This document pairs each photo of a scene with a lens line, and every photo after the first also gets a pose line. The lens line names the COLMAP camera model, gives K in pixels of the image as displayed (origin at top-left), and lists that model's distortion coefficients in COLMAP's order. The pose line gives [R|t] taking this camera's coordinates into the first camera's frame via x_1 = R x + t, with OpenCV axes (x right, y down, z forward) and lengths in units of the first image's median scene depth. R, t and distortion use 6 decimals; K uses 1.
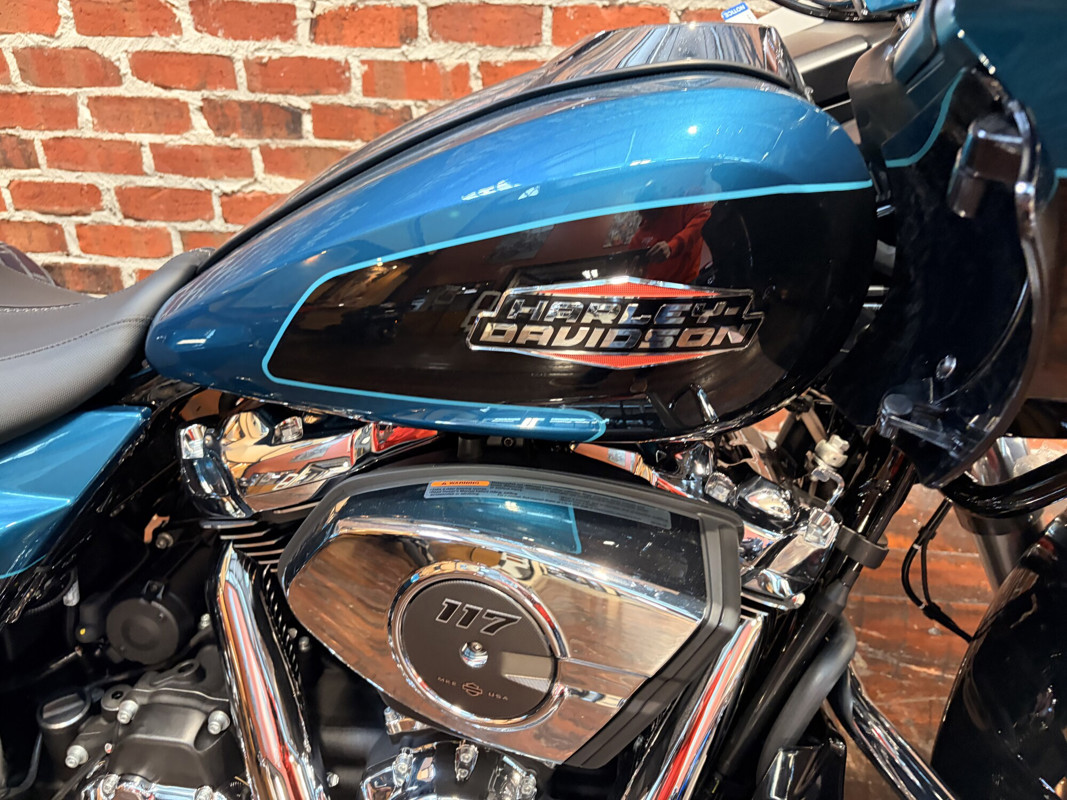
lens RADIAL K [[809.0, 0, 516.8], [0, 809.0, 387.0], [0, 0, 1]] dist [0.035136, -0.039734]
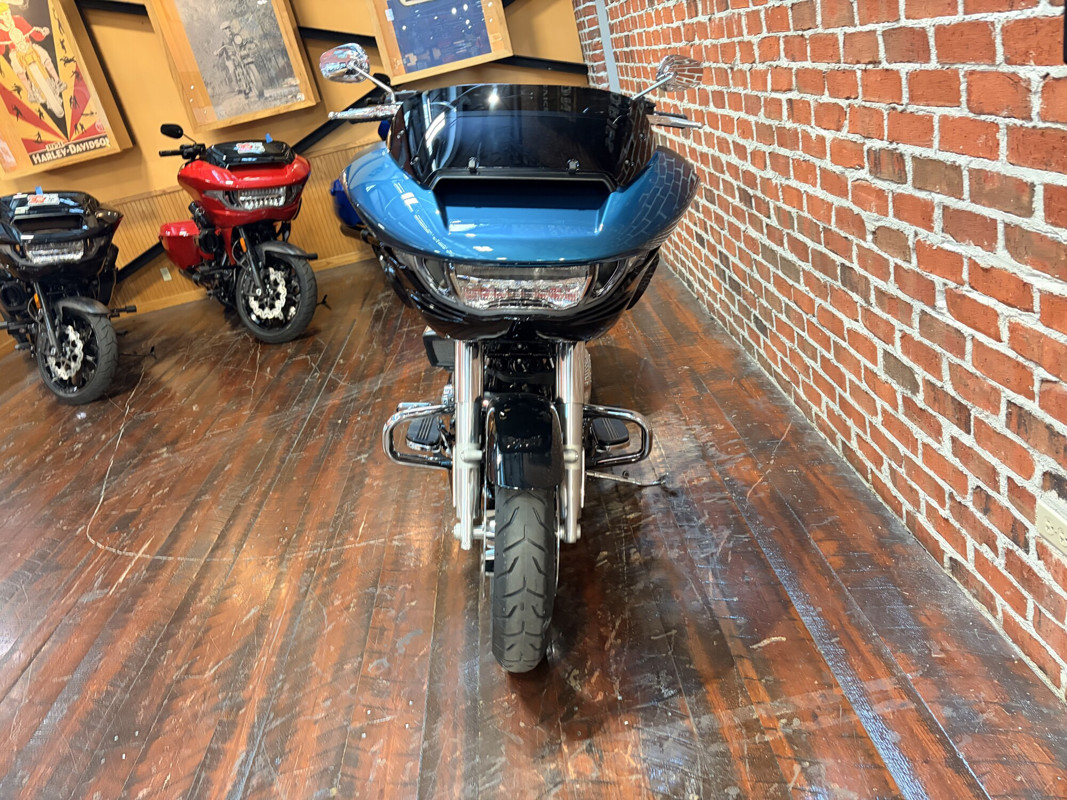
lens RADIAL K [[809.0, 0, 531.5], [0, 809.0, 404.8], [0, 0, 1]] dist [0.035136, -0.039734]
pose [[0.140518, 0.353692, -0.924747, 1.628886], [-0.286808, 0.908508, 0.303900, -0.327003], [0.947626, 0.222522, 0.229104, 0.167163]]
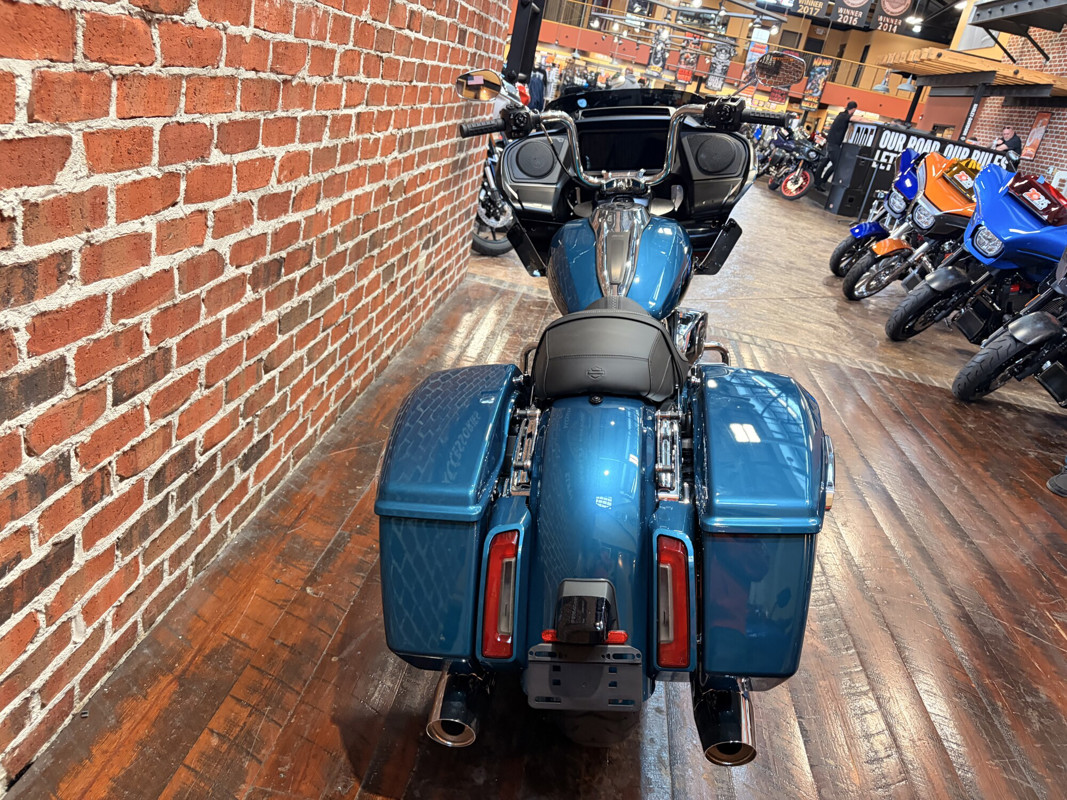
lens RADIAL K [[809.0, 0, 533.4], [0, 809.0, 400.5], [0, 0, 1]] dist [0.035136, -0.039734]
pose [[0.021243, -0.380379, 0.924587, -1.637633], [0.317114, 0.879606, 0.354587, -0.485383], [-0.948149, 0.285667, 0.139309, 0.466867]]
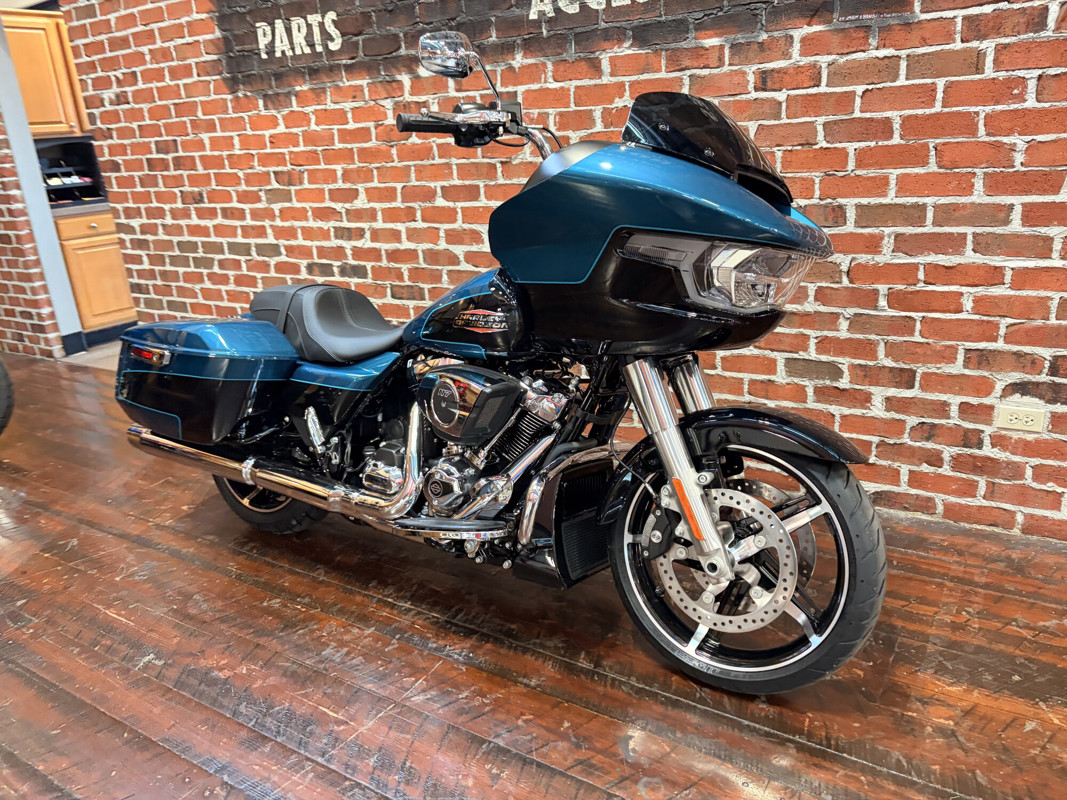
lens RADIAL K [[809.0, 0, 521.4], [0, 809.0, 403.7], [0, 0, 1]] dist [0.035136, -0.039734]
pose [[0.882916, 0.085475, -0.461685, 0.732702], [-0.164487, 0.977286, -0.133629, 0.275189], [0.439776, 0.193925, 0.876921, -0.812706]]
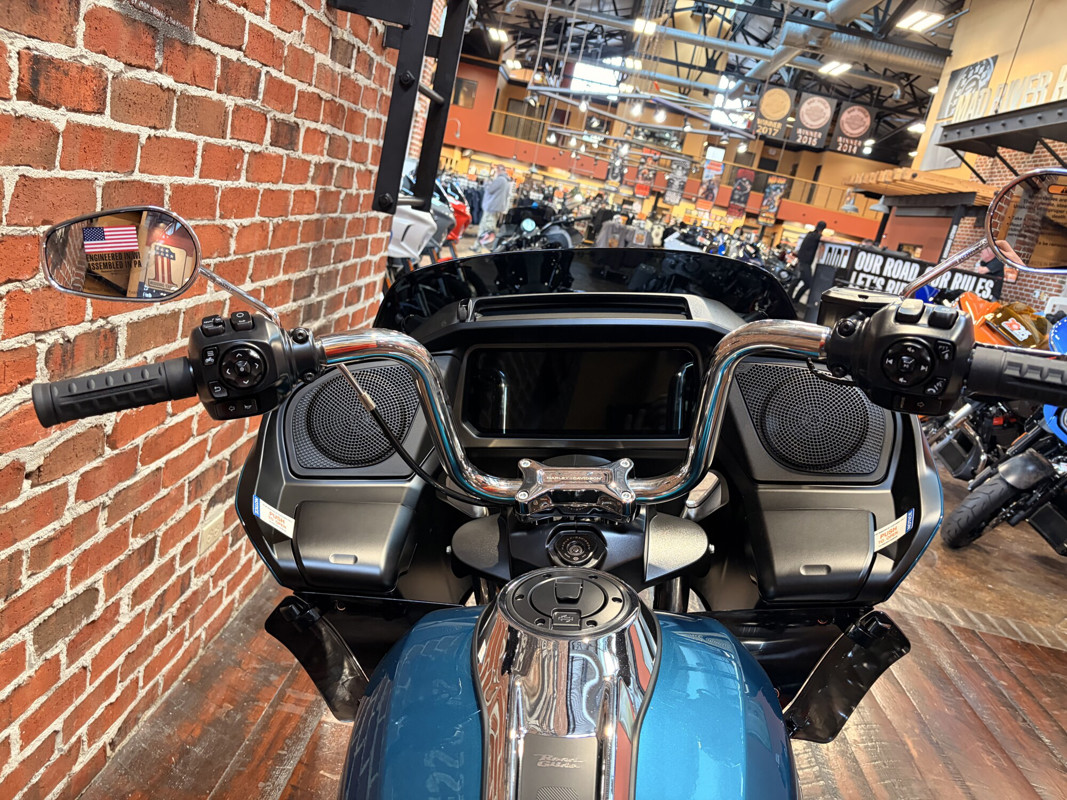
lens RADIAL K [[809.0, 0, 529.5], [0, 809.0, 398.4], [0, 0, 1]] dist [0.035136, -0.039734]
pose [[-0.018480, -0.260643, 0.965258, -0.421840], [0.304768, 0.918010, 0.253720, -0.466278], [-0.952247, 0.298868, 0.062471, 0.363118]]
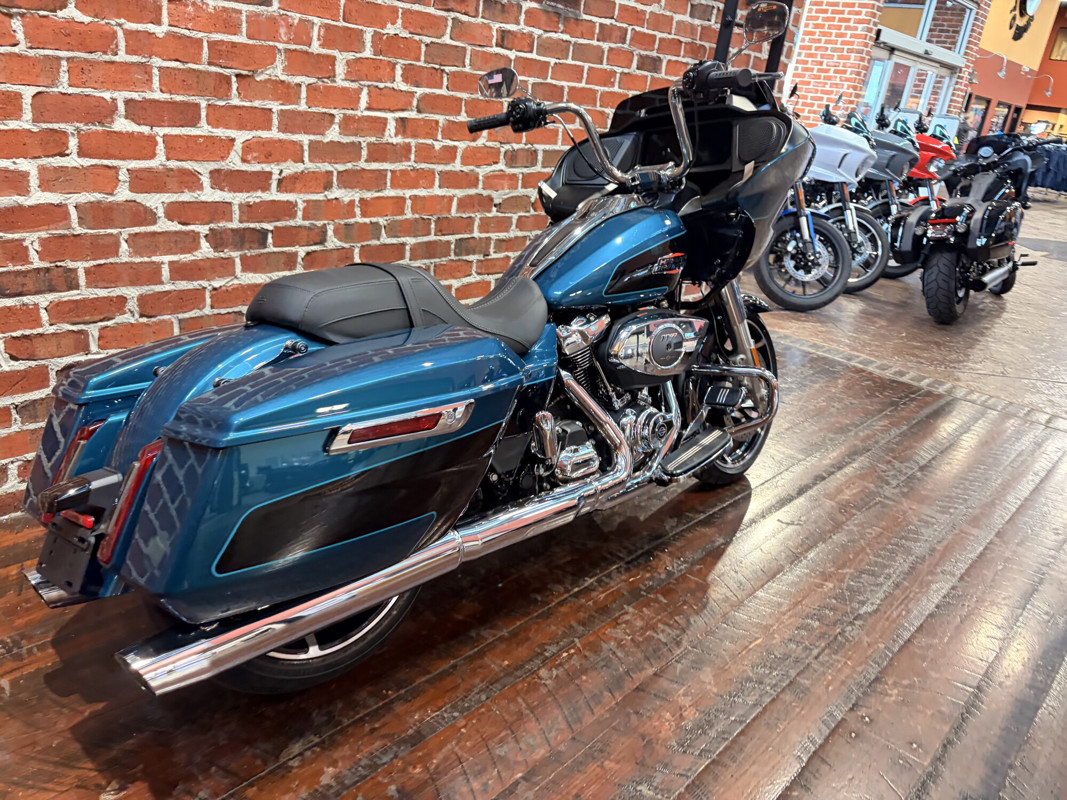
lens RADIAL K [[809.0, 0, 540.1], [0, 809.0, 400.0], [0, 0, 1]] dist [0.035136, -0.039734]
pose [[0.597181, -0.237218, 0.766226, -1.278680], [0.296817, 0.952811, 0.063650, 0.044662], [-0.745168, 0.189418, 0.639411, -0.399657]]
